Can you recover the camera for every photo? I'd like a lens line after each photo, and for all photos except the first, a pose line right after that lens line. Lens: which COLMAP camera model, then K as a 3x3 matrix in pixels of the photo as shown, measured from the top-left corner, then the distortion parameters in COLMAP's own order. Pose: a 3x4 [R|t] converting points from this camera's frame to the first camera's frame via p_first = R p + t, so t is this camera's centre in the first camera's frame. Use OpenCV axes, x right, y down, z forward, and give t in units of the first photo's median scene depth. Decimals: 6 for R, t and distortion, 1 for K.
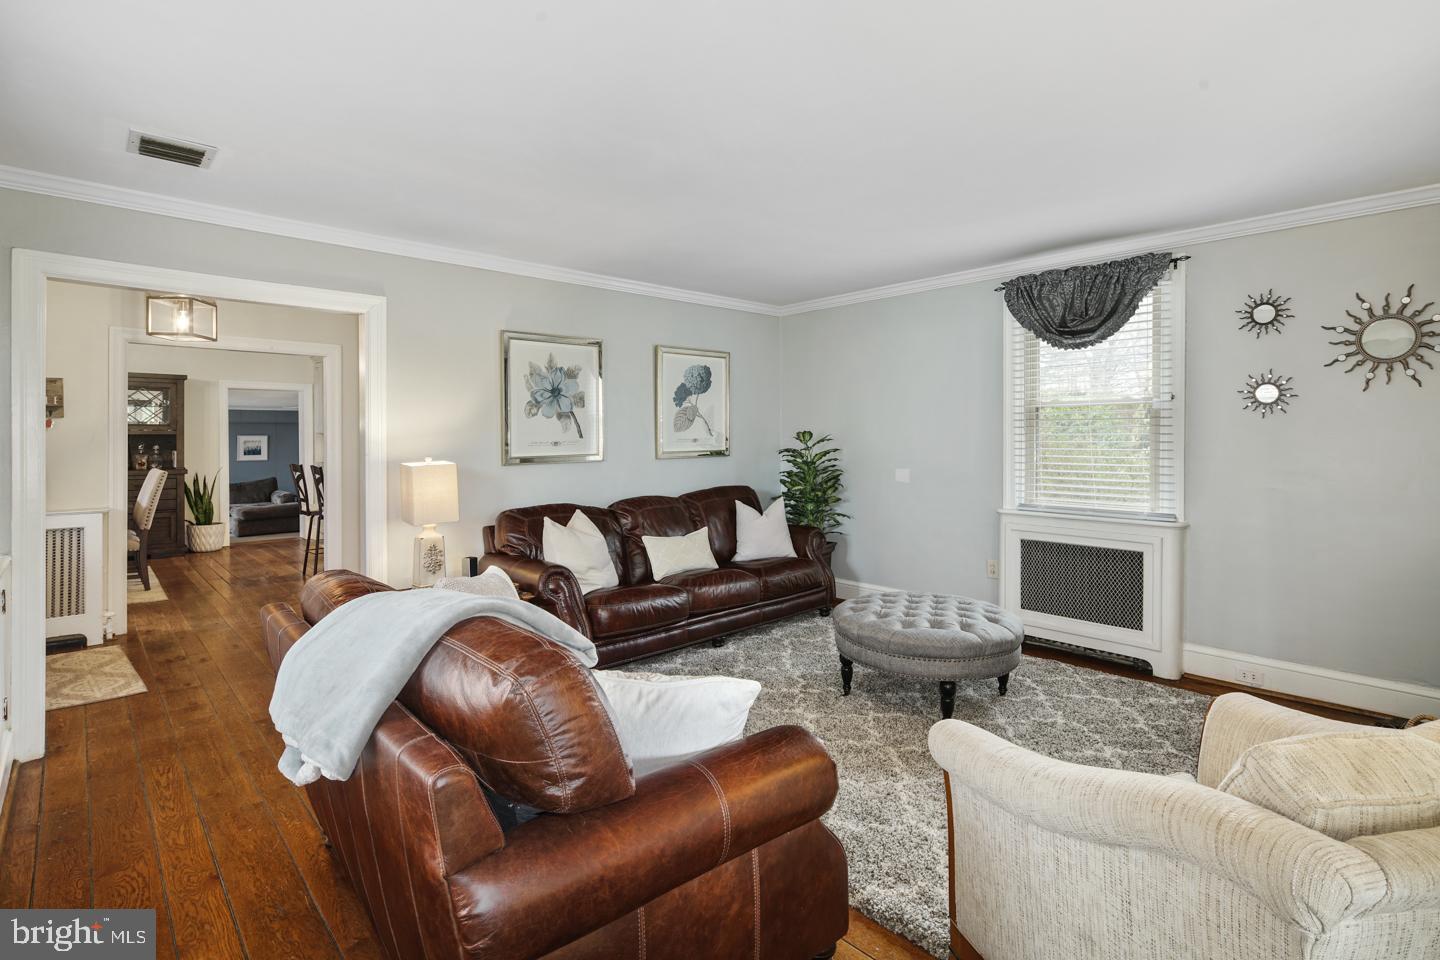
lens RADIAL K [[703.8, 0, 726.8], [0, 703.8, 447.9], [0, 0, 1]] dist [0.004879, -0.000978]
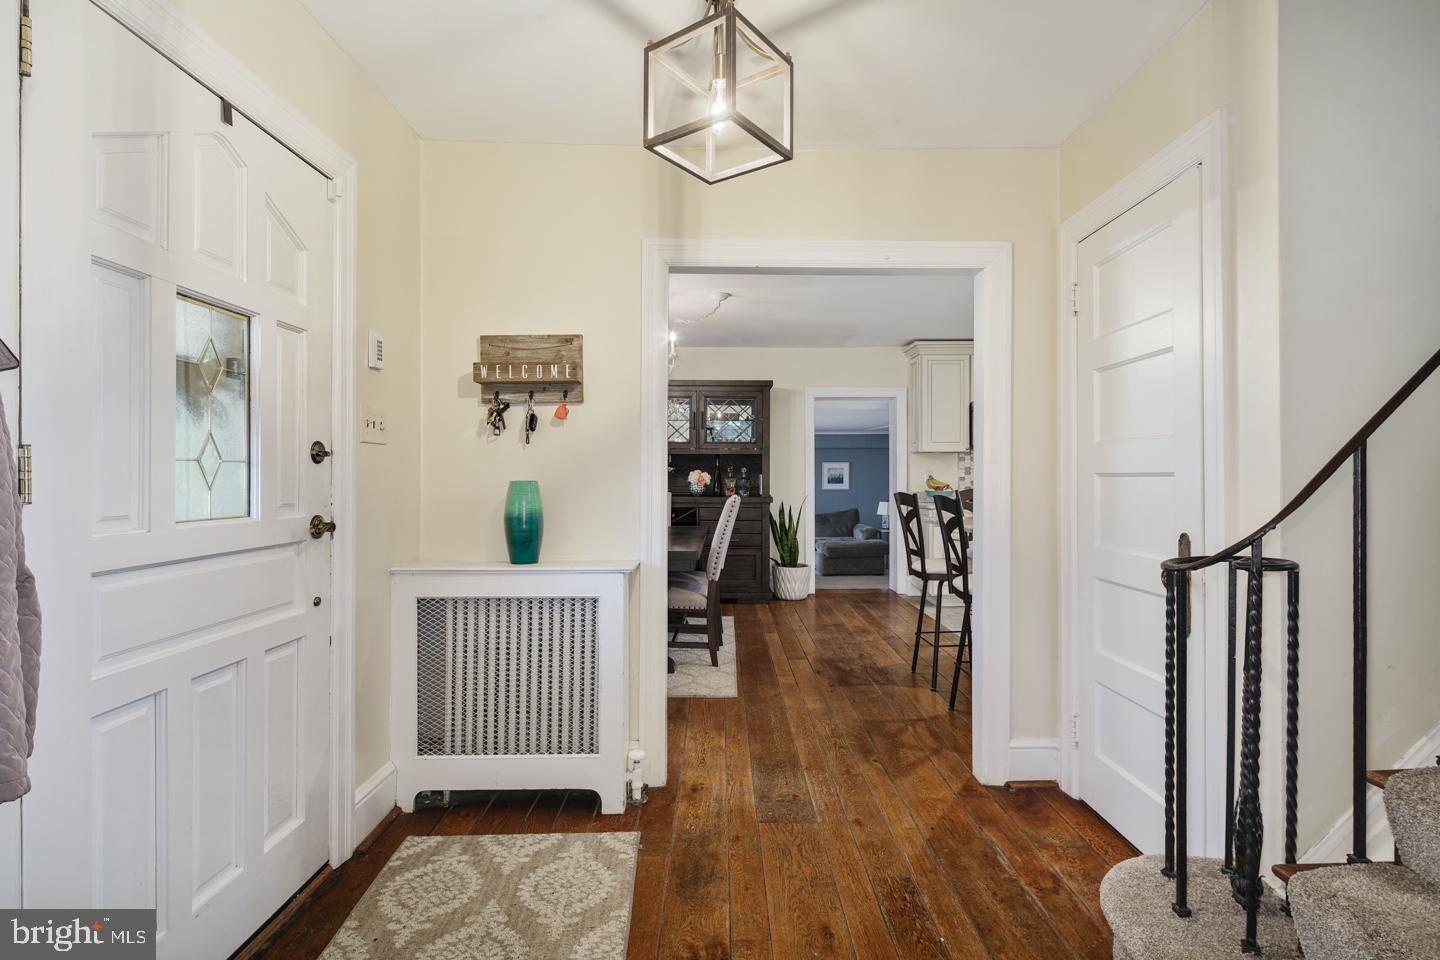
lens RADIAL K [[703.8, 0, 726.8], [0, 703.8, 447.9], [0, 0, 1]] dist [0.004879, -0.000978]
pose [[0.739484, -0.022779, -0.672788, -0.249593], [-0.010215, 0.998932, -0.045050, 0.010438], [0.673096, 0.040187, 0.738462, 0.353067]]
